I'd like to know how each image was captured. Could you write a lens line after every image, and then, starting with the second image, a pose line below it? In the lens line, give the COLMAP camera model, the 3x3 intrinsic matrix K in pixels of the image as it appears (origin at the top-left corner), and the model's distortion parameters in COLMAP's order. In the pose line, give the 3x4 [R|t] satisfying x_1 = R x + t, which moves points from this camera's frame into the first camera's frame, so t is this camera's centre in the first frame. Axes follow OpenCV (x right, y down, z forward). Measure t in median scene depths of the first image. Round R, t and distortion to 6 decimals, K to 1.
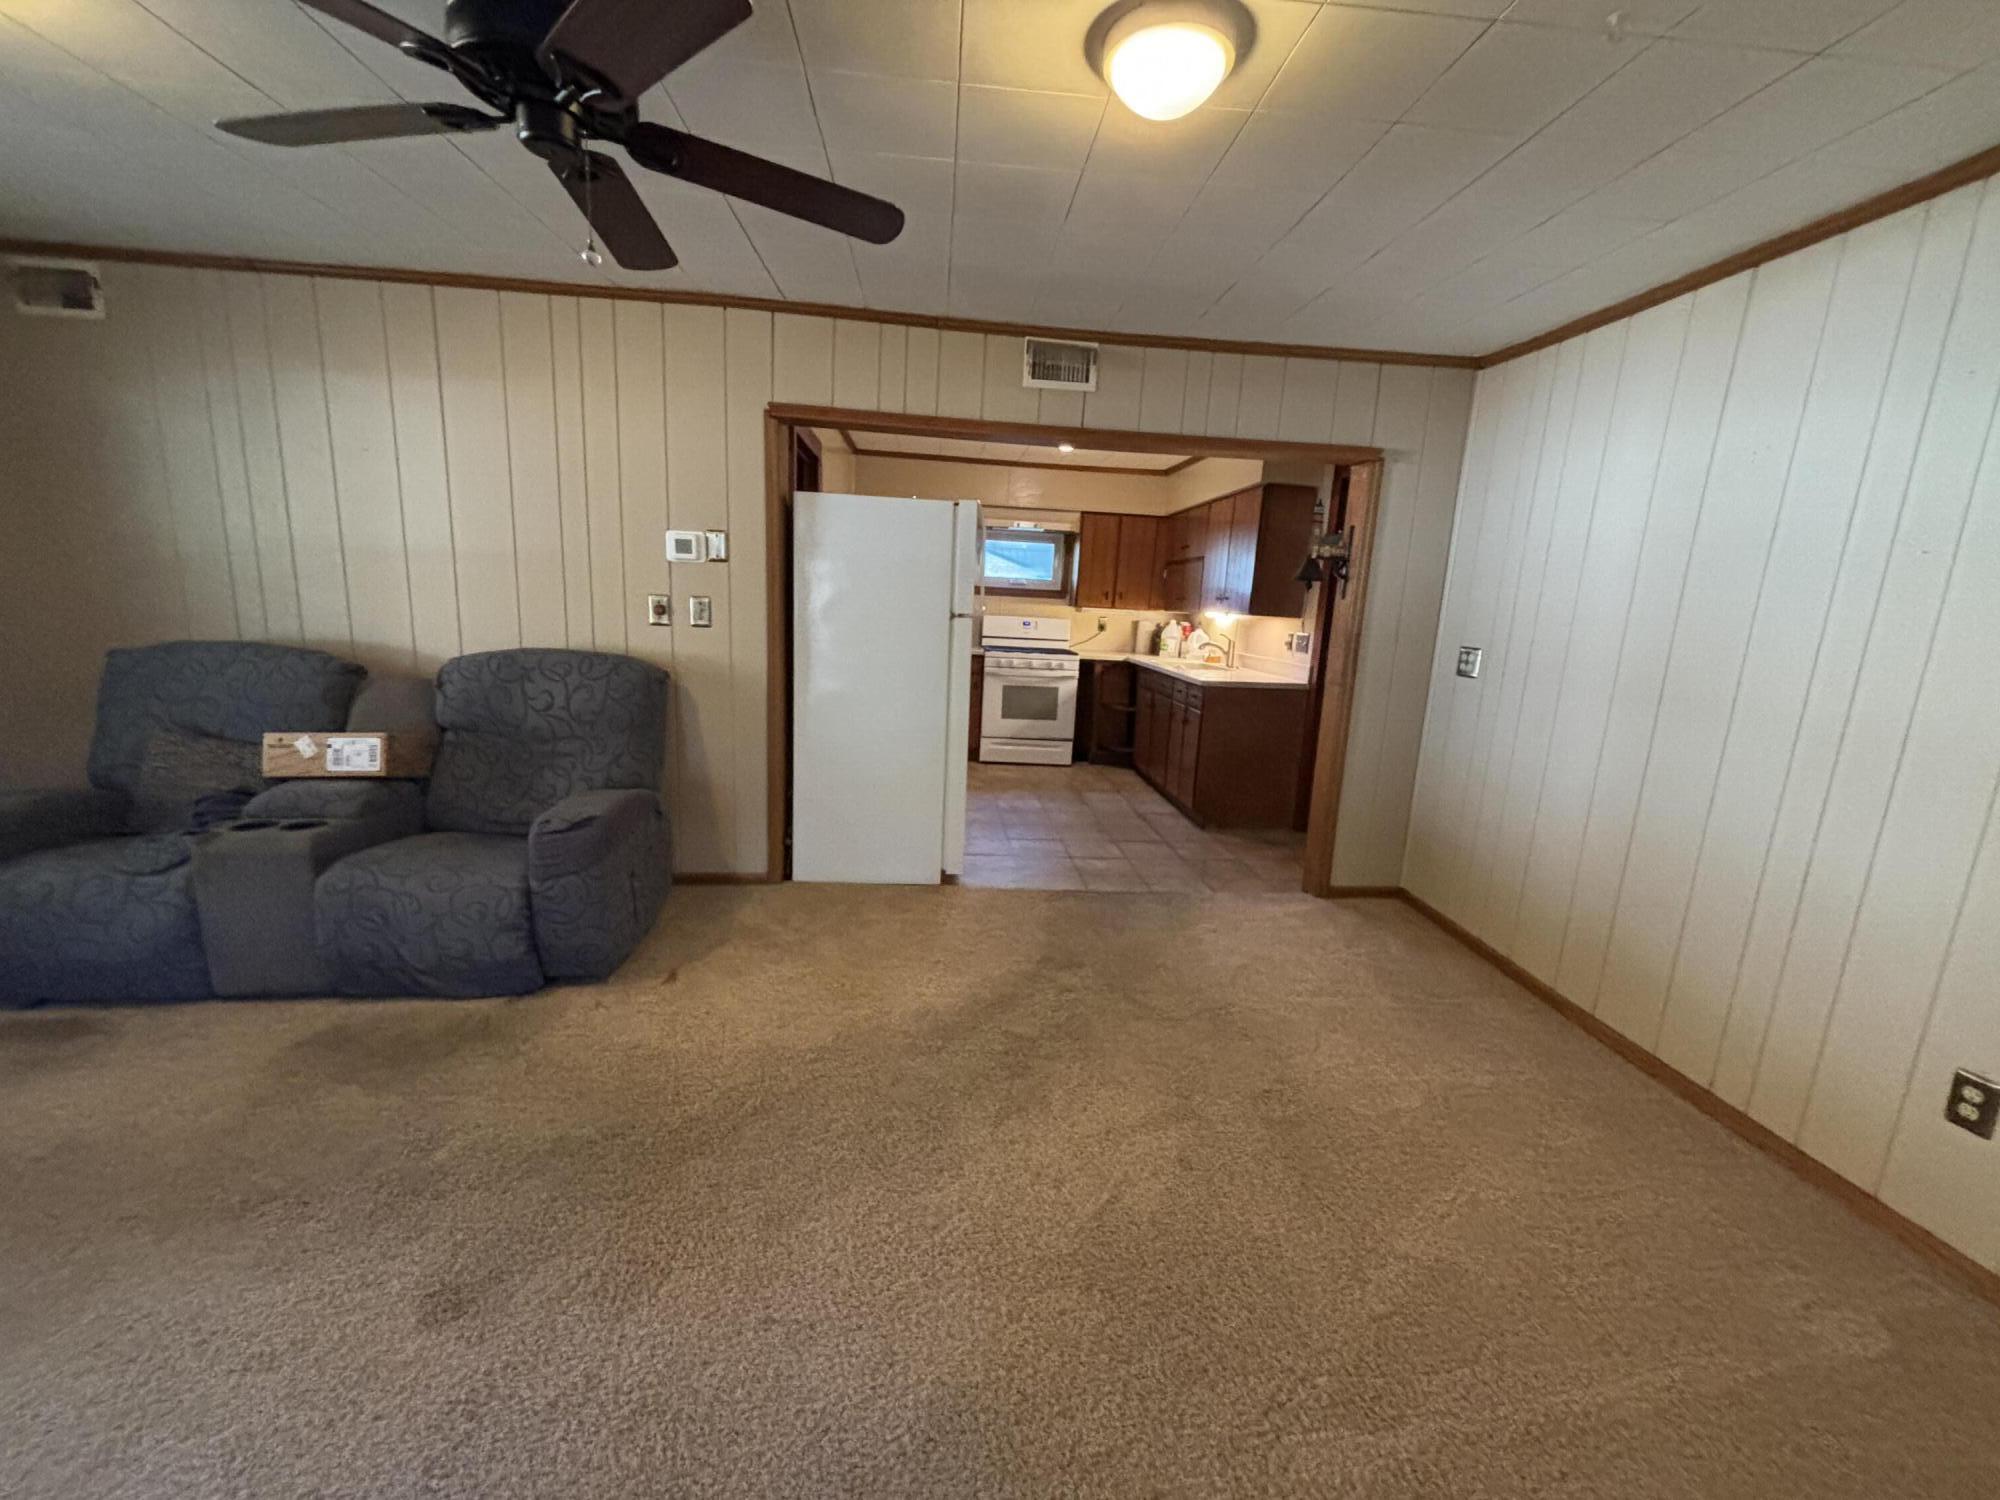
lens RADIAL K [[793.8, 0, 1000.0], [0, 793.8, 750.0], [0, 0, 1]] dist [0.000087, -0.000013]
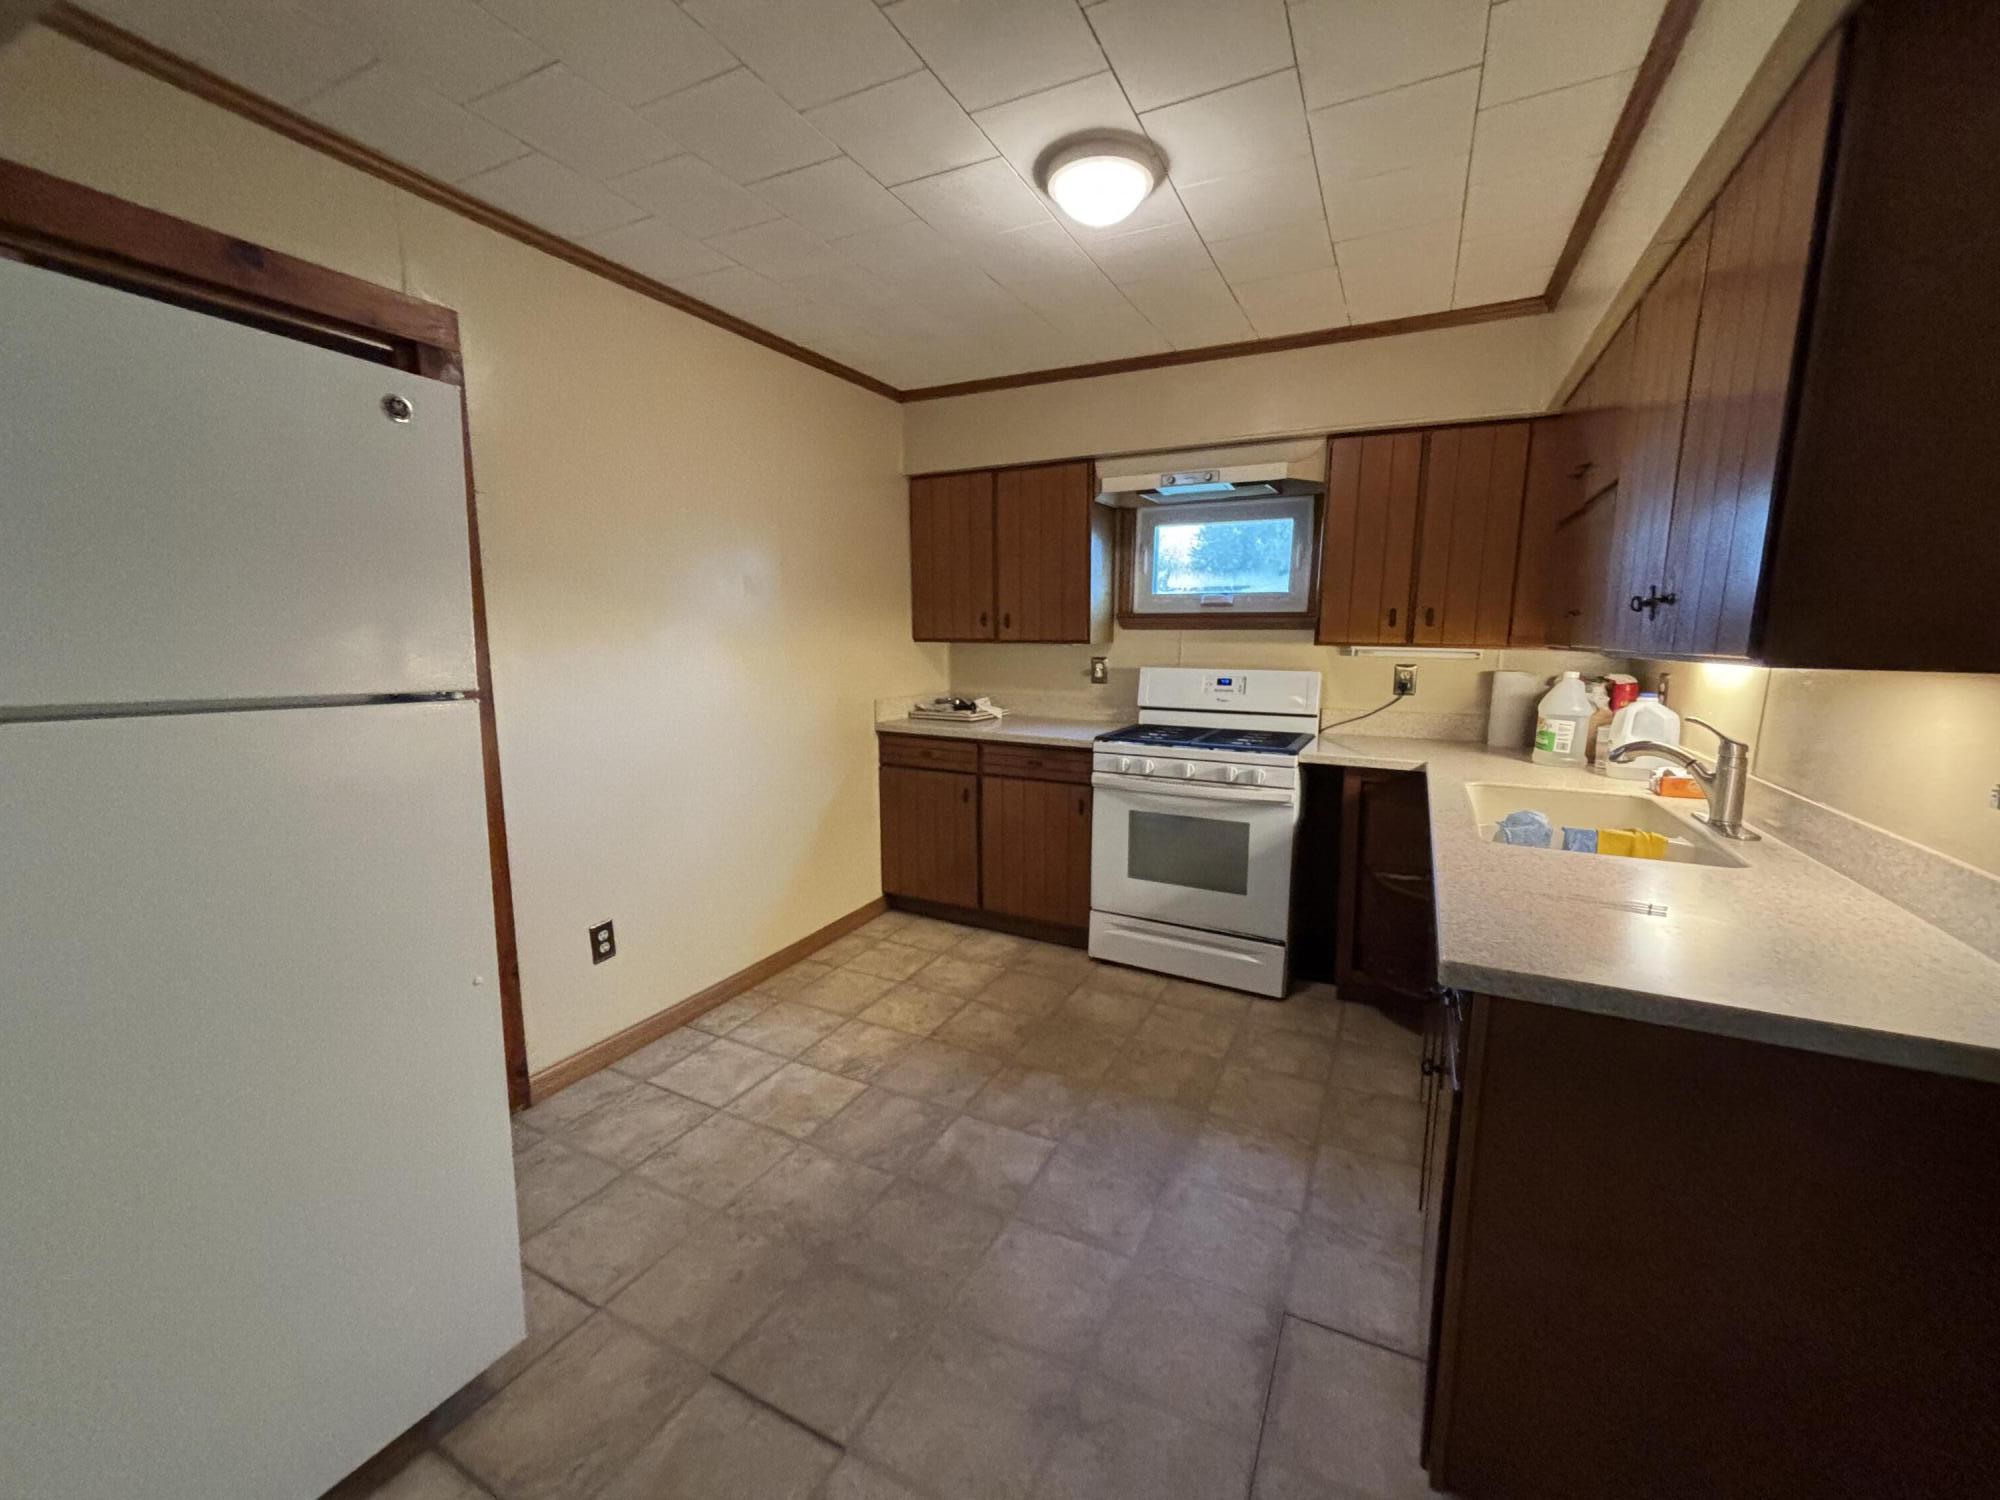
lens RADIAL K [[821.0, 0, 1000.0], [0, 821.0, 750.0], [0, 0, 1]] dist [-0.000852, -0.000061]
pose [[0.858621, 0.032212, -0.511597, 0.186131], [-0.063294, 0.997049, -0.043449, -0.089860], [0.508688, 0.069688, 0.858126, 0.515054]]
